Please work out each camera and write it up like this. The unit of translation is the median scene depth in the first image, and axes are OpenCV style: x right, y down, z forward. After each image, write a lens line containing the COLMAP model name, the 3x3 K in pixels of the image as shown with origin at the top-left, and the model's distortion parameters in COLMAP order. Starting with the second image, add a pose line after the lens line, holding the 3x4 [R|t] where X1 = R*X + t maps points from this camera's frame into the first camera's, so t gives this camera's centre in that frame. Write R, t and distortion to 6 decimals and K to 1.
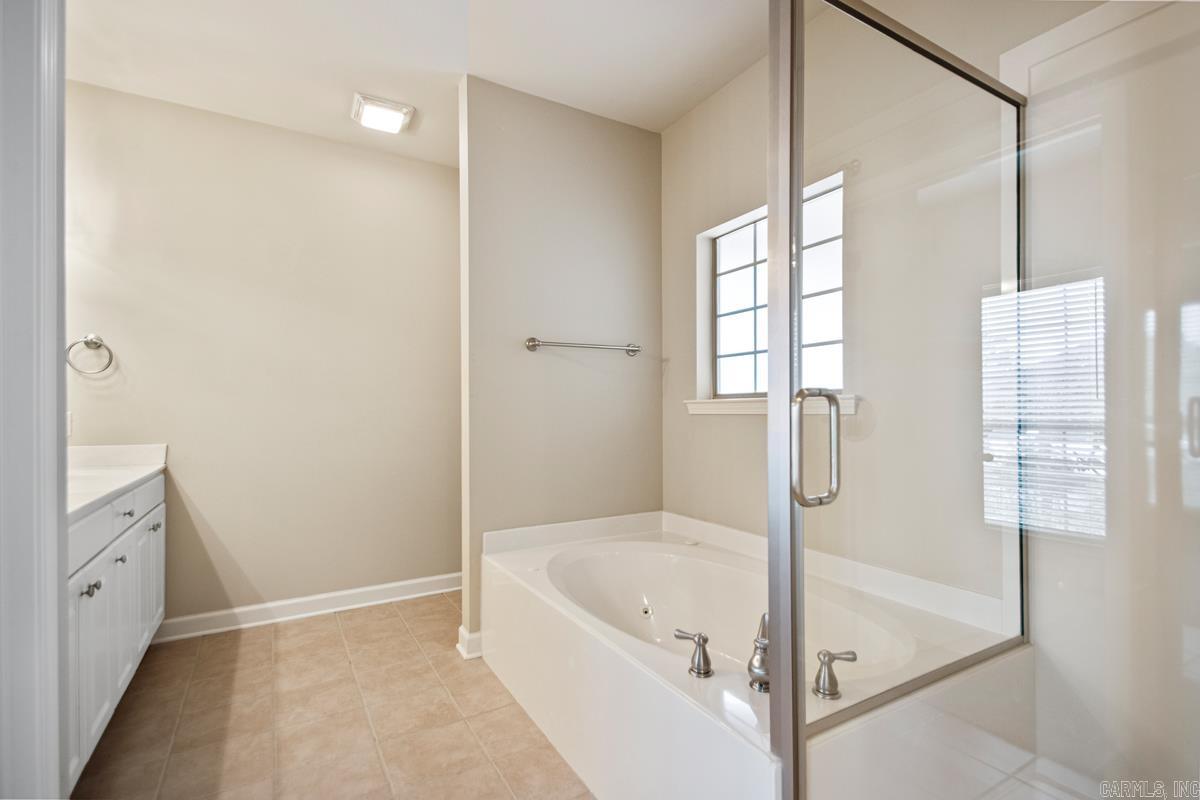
lens RADIAL K [[562.3, 0, 609.5], [0, 562.3, 399.1], [0, 0, 1]] dist [0.030345, -0.012875]
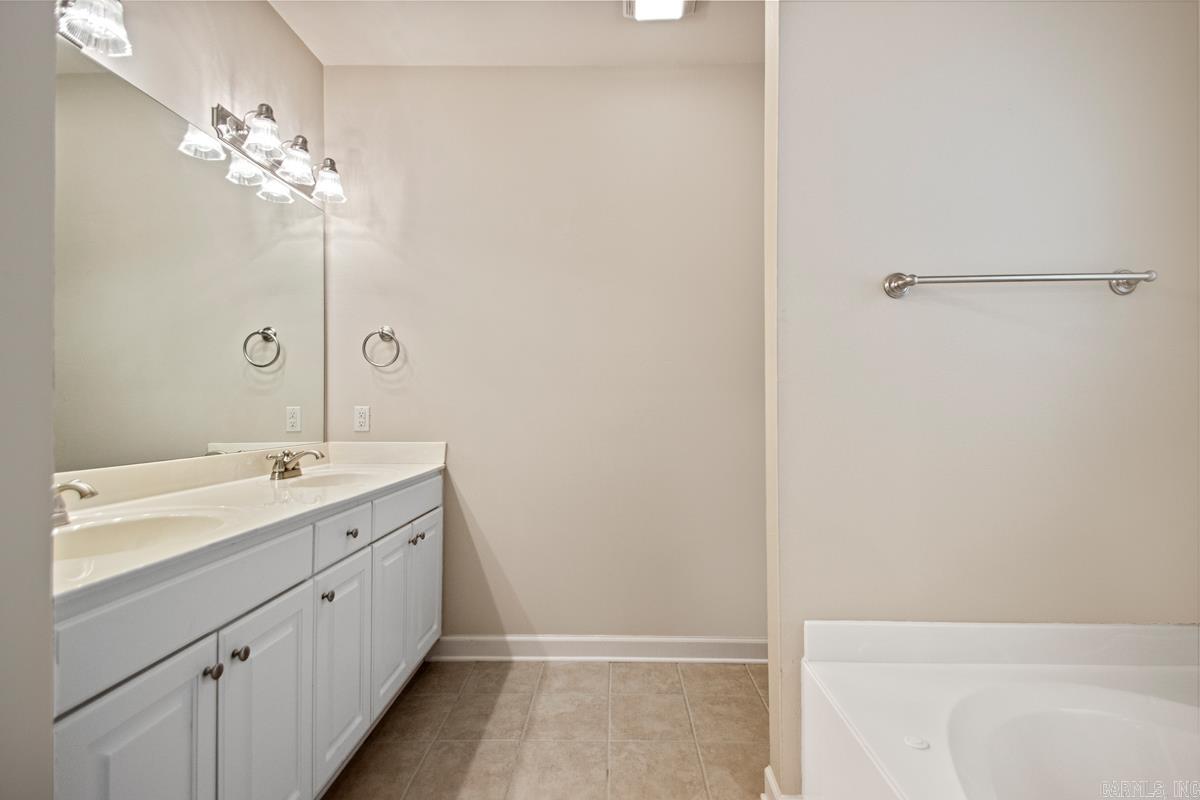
lens RADIAL K [[562.3, 0, 610.3], [0, 562.3, 397.8], [0, 0, 1]] dist [0.030345, -0.012875]
pose [[0.857842, -0.003366, -0.513902, -0.088752], [0.006594, 0.999968, 0.004459, 0.006355], [0.513871, -0.007214, 0.857837, 0.373011]]
